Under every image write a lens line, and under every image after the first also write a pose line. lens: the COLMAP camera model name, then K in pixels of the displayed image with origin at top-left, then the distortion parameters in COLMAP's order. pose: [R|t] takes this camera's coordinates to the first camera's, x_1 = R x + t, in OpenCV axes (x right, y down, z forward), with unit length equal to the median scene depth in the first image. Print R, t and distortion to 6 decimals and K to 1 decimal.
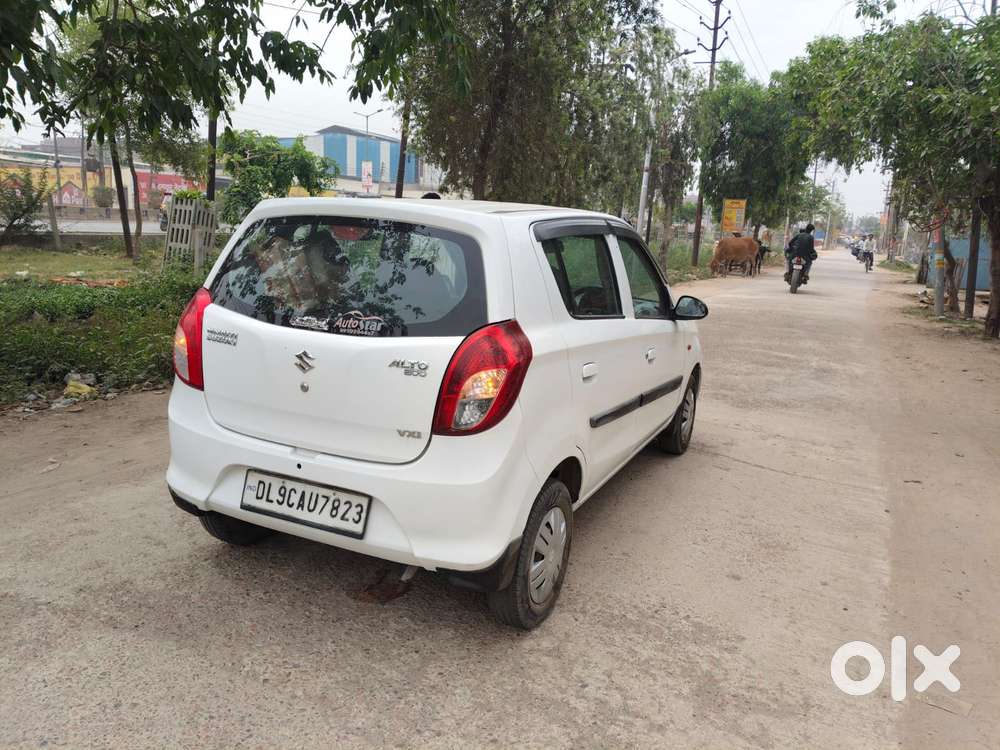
lens RADIAL K [[757.2, 0, 499.5], [0, 757.2, 377.5], [0, 0, 1]] dist [0.088011, -0.141849]
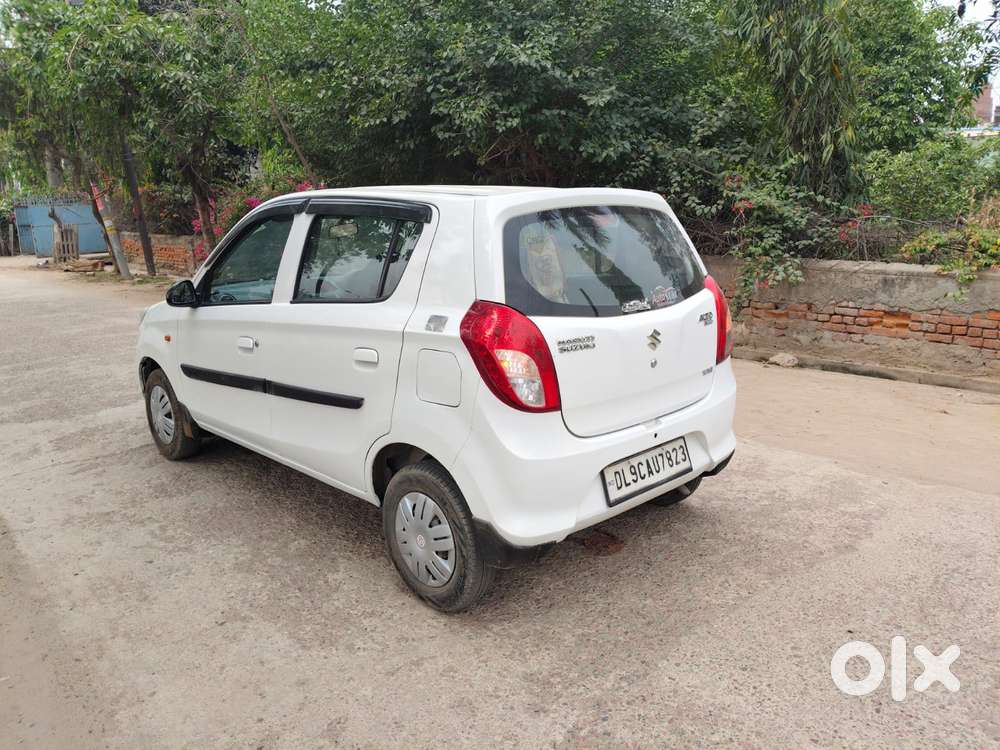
lens RADIAL K [[757.2, 0, 499.5], [0, 757.2, 377.5], [0, 0, 1]] dist [0.088011, -0.141849]
pose [[0.353370, -0.264842, 0.897212, -1.285774], [0.224587, 0.955057, 0.193462, -0.222722], [-0.908125, 0.133138, 0.396968, 0.748912]]
